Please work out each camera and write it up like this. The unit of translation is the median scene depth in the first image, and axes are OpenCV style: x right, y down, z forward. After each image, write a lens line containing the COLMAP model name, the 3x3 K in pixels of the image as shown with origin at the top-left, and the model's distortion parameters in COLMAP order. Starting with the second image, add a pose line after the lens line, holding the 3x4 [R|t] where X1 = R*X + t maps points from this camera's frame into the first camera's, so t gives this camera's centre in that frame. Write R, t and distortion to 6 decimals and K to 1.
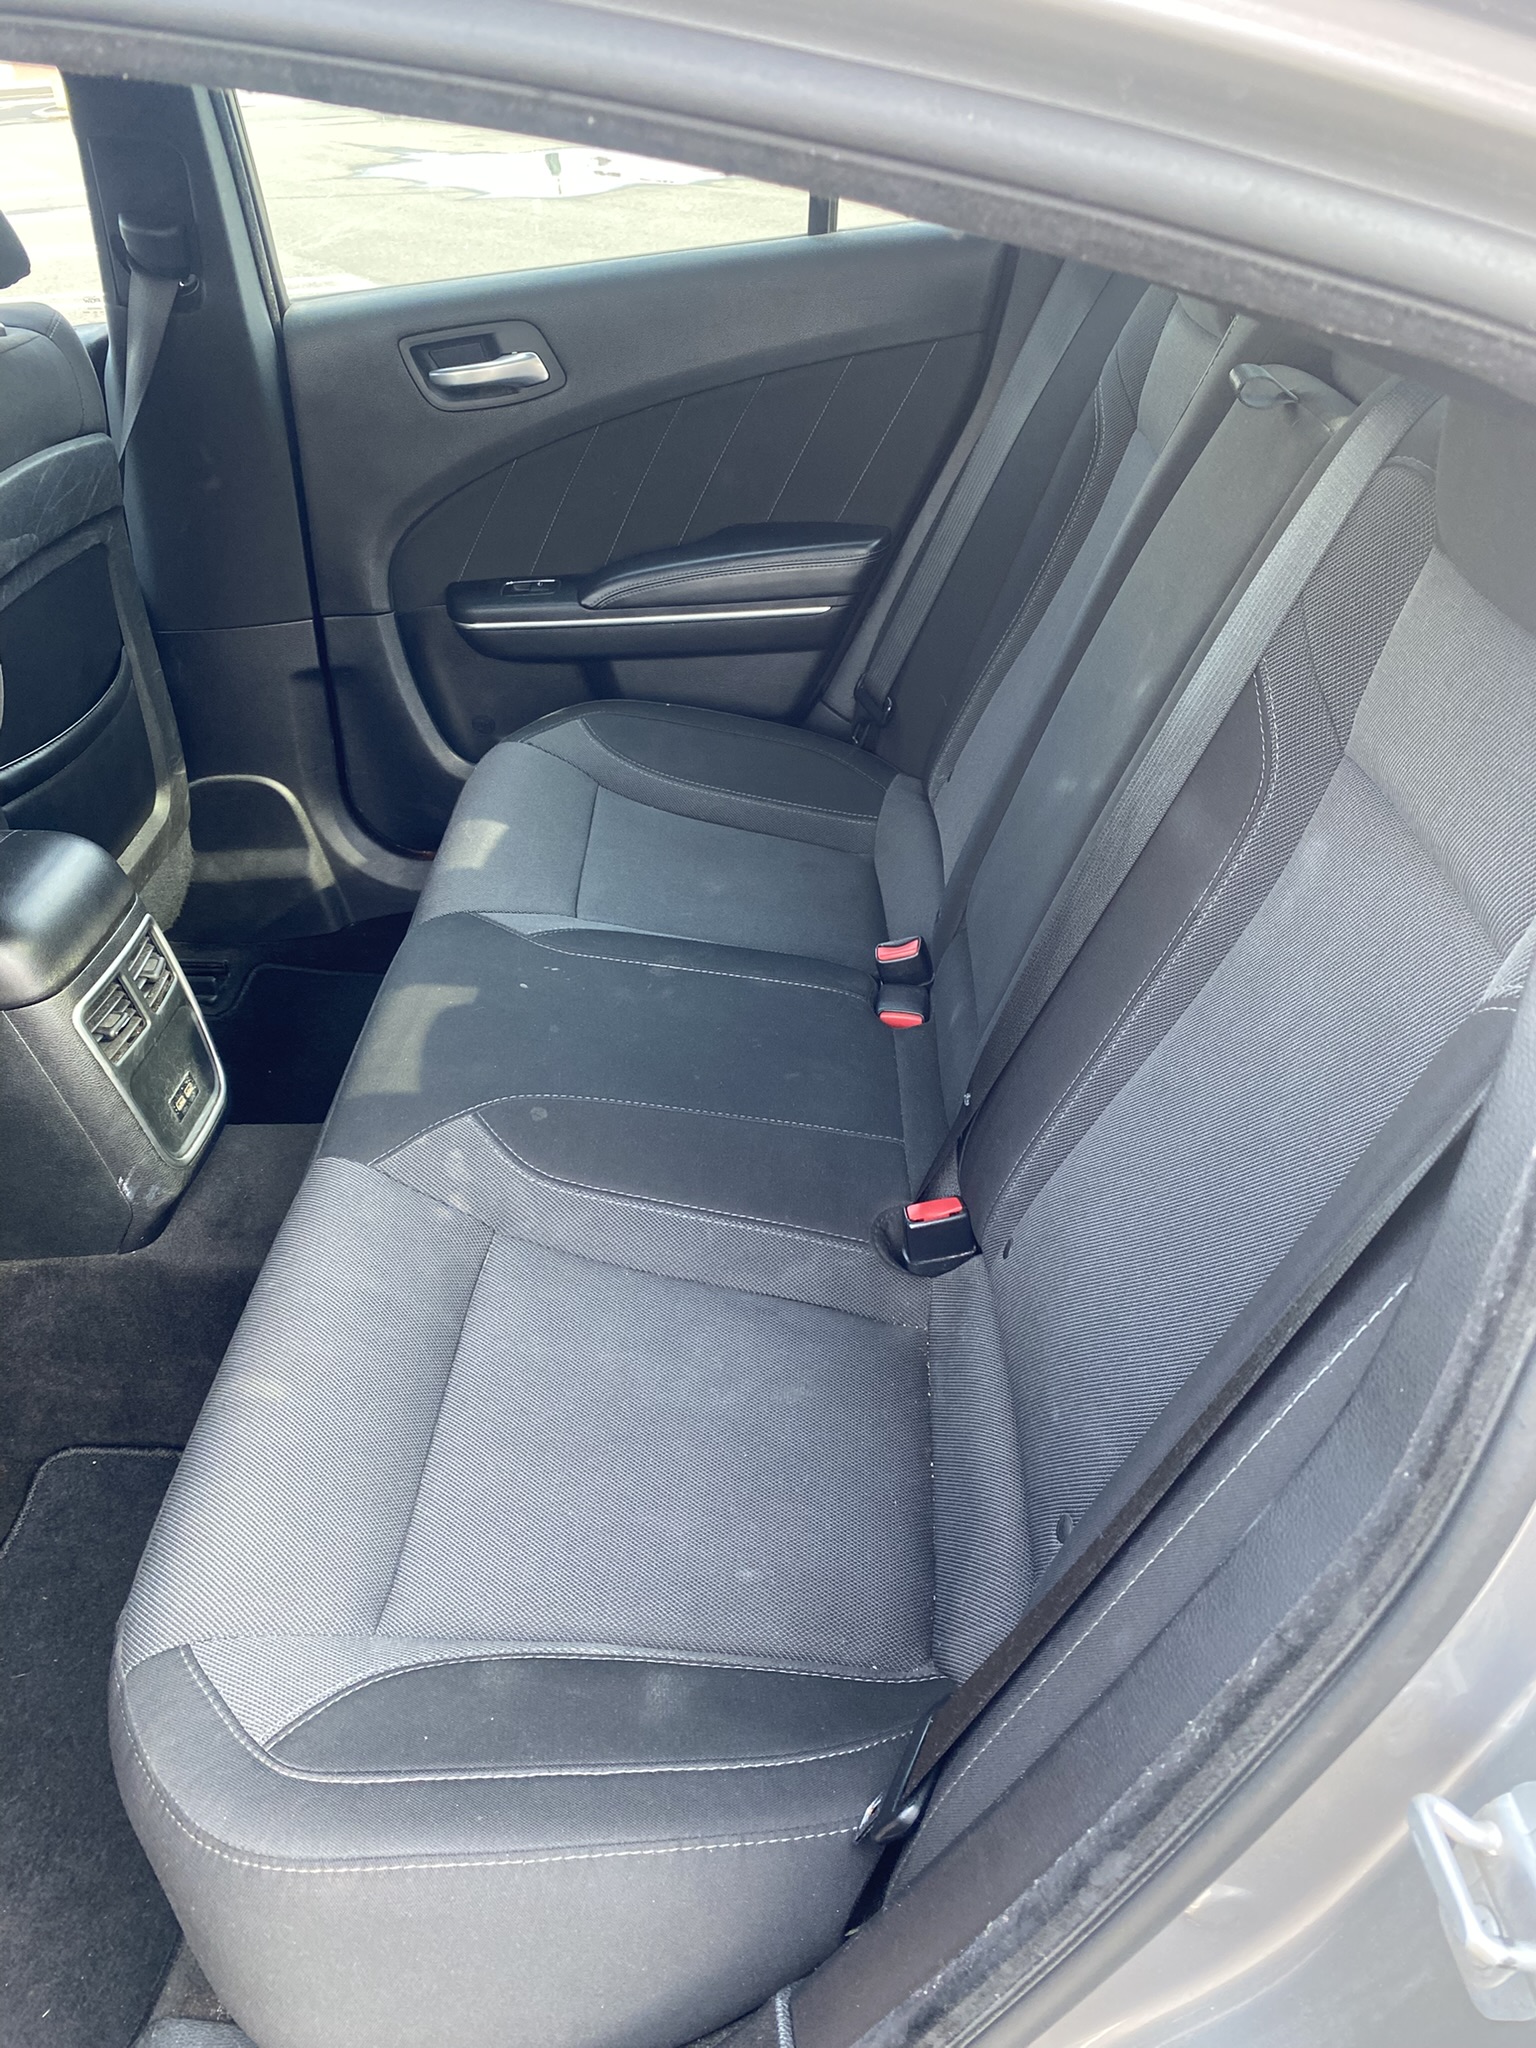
lens RADIAL K [[1559.1, 0, 741.9], [0, 1559.1, 1027.9], [0, 0, 1]] dist [0.072580, -0.132538]
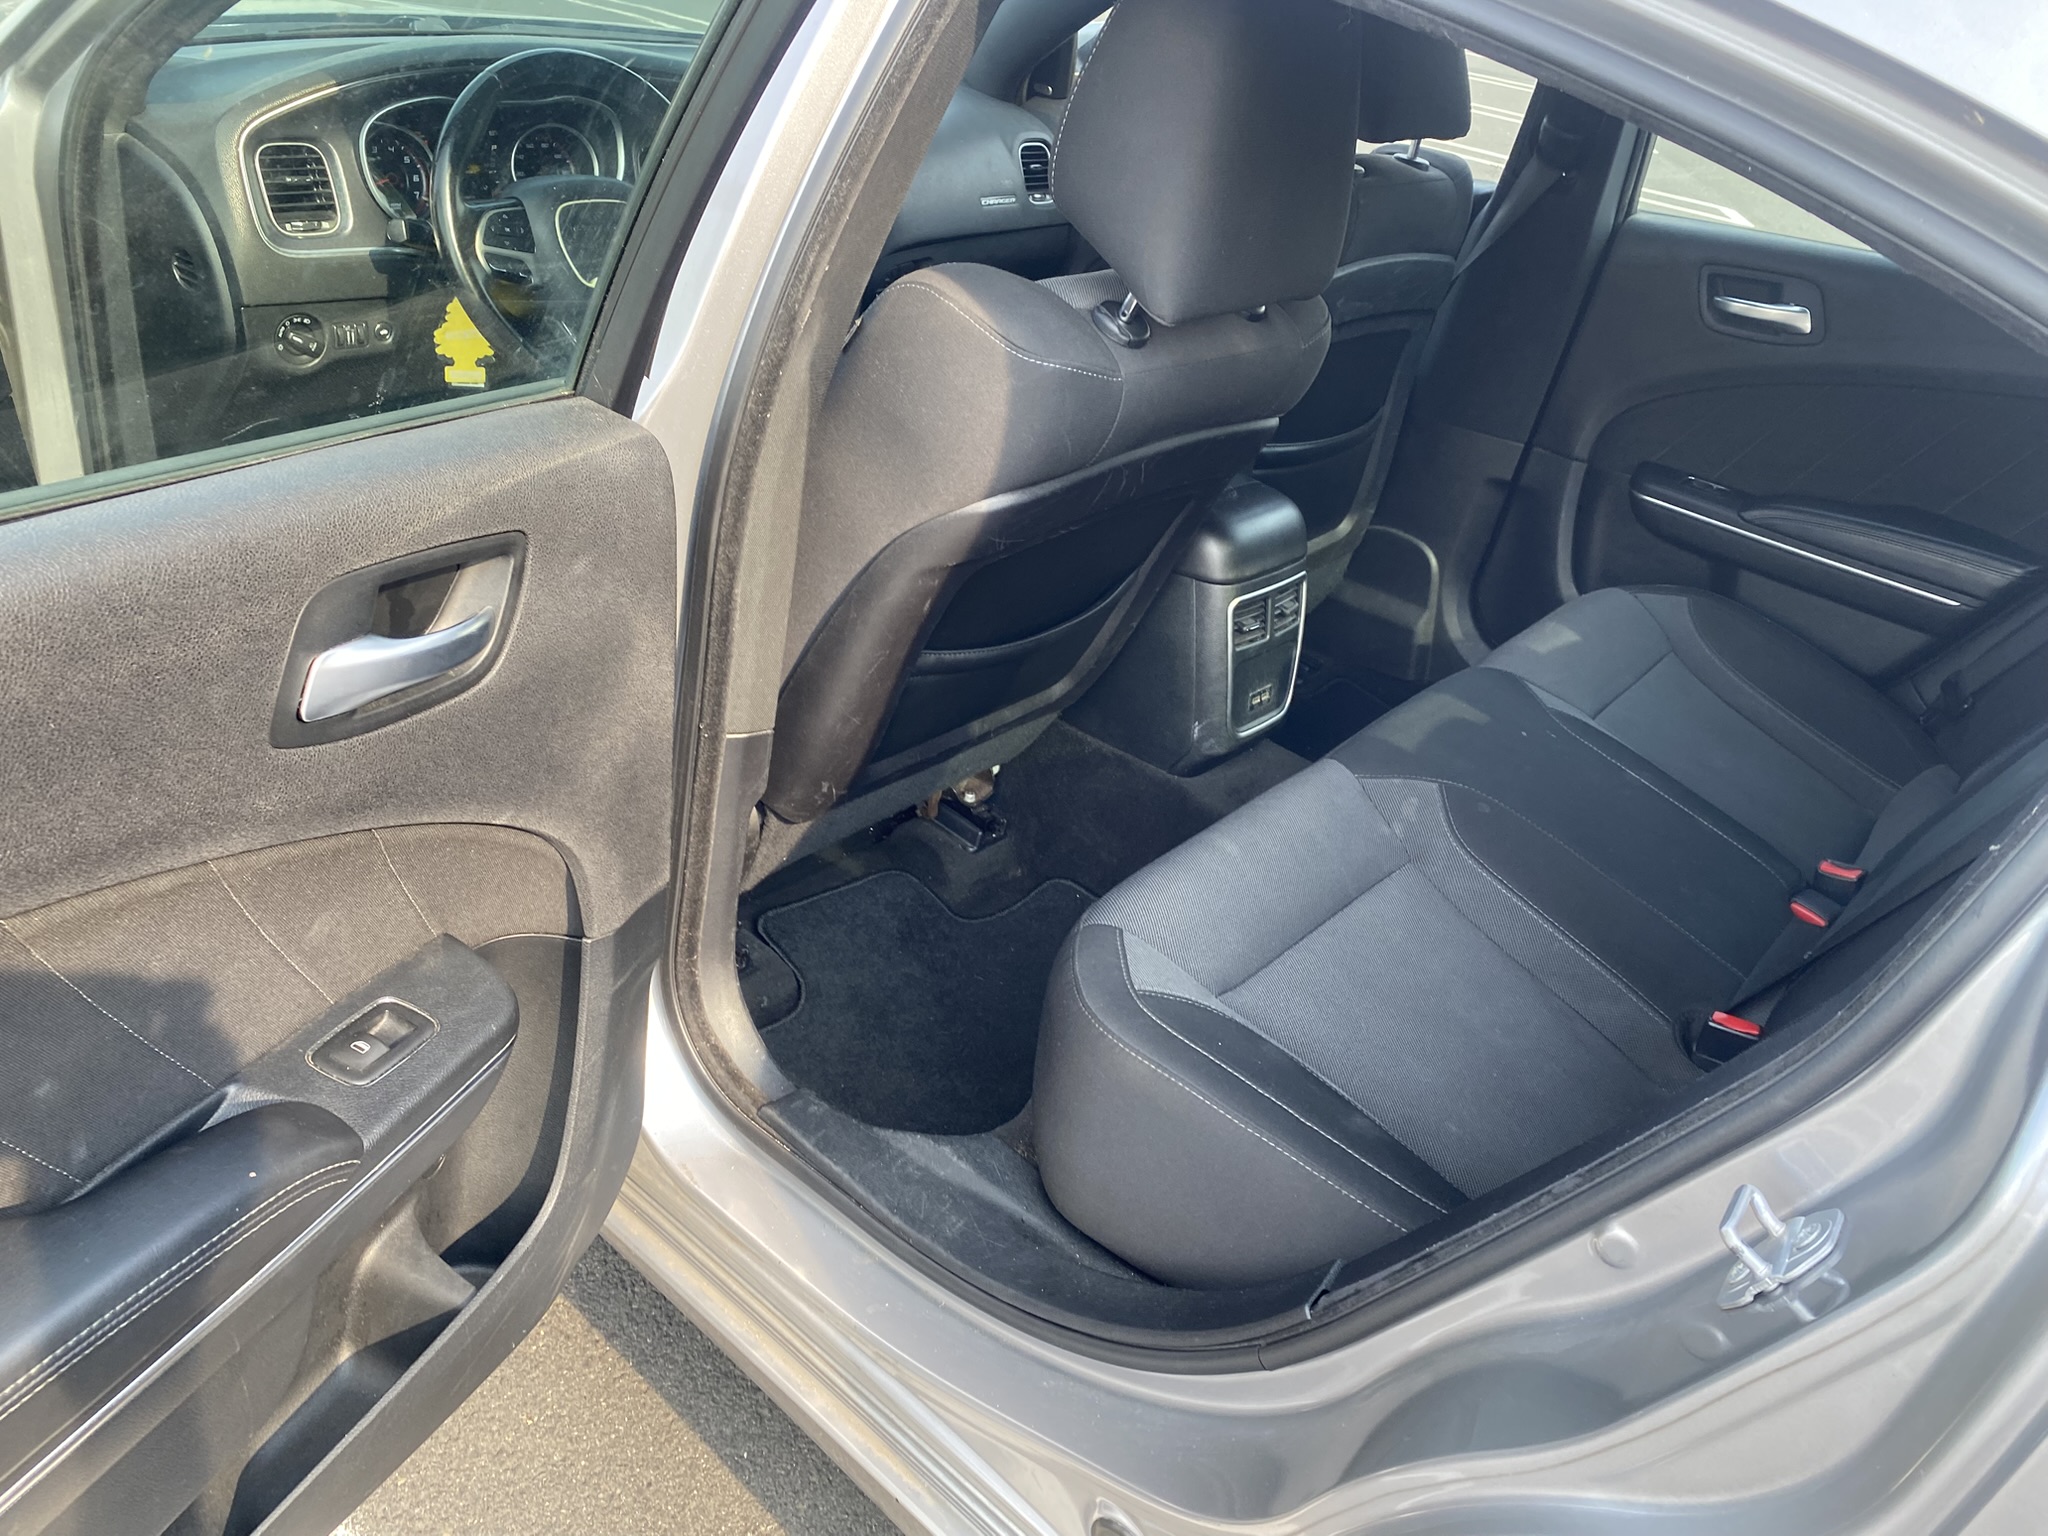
lens RADIAL K [[1551.4, 0, 1022.8], [0, 1551.4, 776.9], [0, 0, 1]] dist [0.009426, 0.003557]
pose [[0.767773, 0.464190, -0.441646, 0.107096], [-0.492761, 0.868357, 0.056049, 0.117248], [0.409524, 0.174593, 0.895437, -0.265559]]
